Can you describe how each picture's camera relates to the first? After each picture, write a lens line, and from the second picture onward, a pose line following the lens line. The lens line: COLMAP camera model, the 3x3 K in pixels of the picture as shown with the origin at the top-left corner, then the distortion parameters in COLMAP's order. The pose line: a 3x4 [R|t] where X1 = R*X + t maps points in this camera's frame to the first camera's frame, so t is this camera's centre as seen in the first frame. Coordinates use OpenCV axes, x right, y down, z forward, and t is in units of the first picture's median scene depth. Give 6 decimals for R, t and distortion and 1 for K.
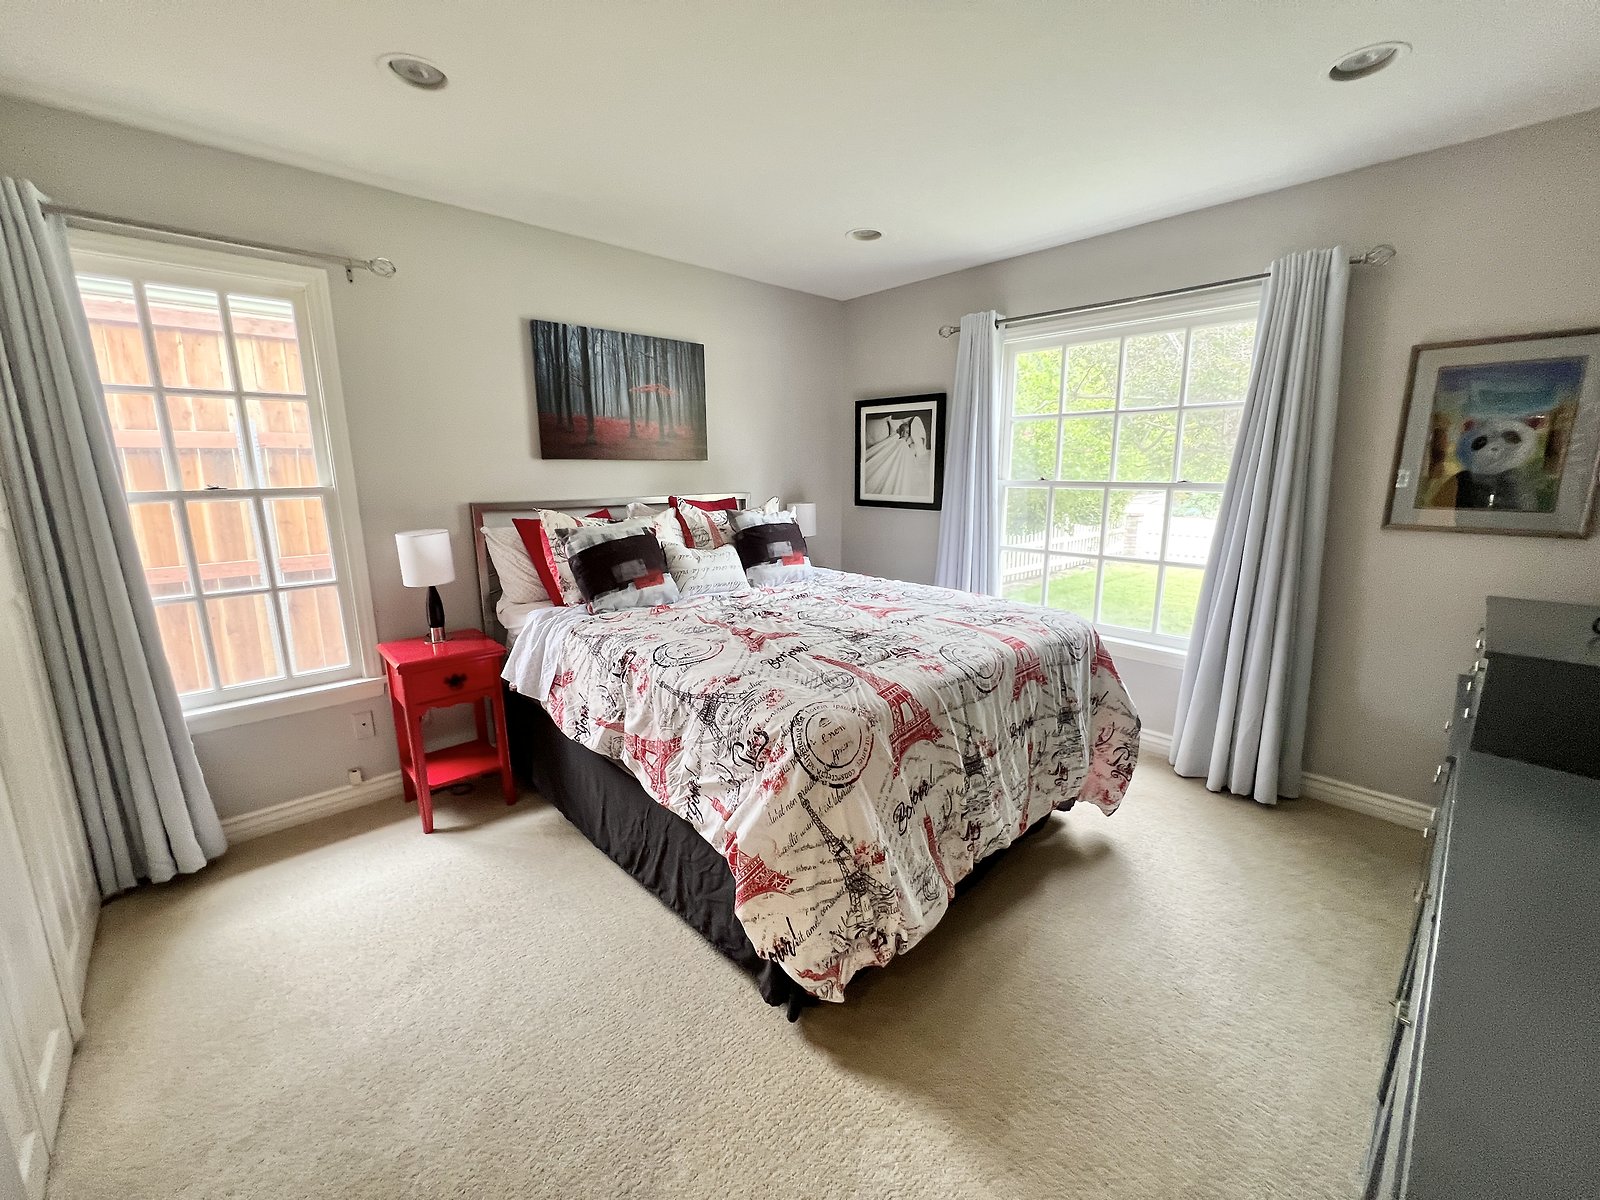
lens RADIAL K [[645.5, 0, 797.9], [0, 645.5, 598.2], [0, 0, 1]] dist [-0.004353, 0.001055]
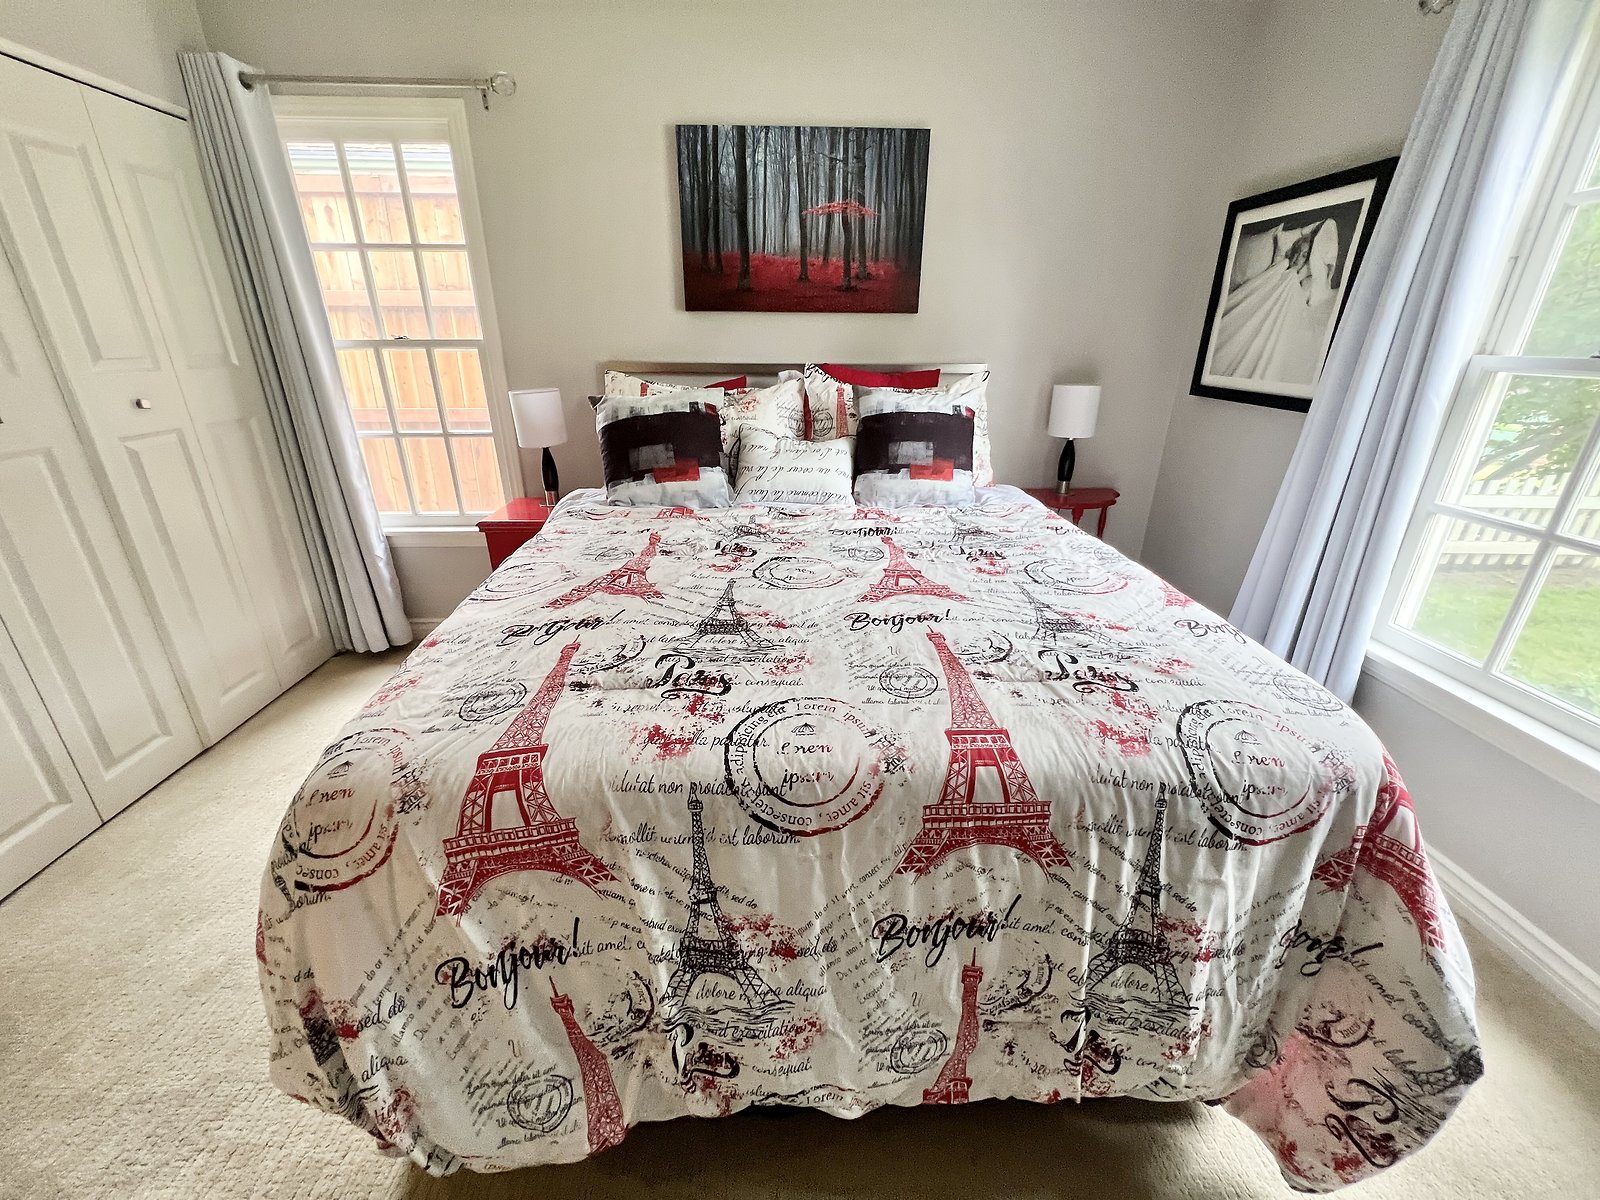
lens RADIAL K [[645.5, 0, 800.4], [0, 645.5, 596.1], [0, 0, 1]] dist [-0.004353, 0.001055]
pose [[0.753316, 0.255676, -0.605924, 0.384834], [-0.140574, 0.962642, 0.231428, -0.085676], [0.642459, -0.089161, 0.761116, 0.494498]]
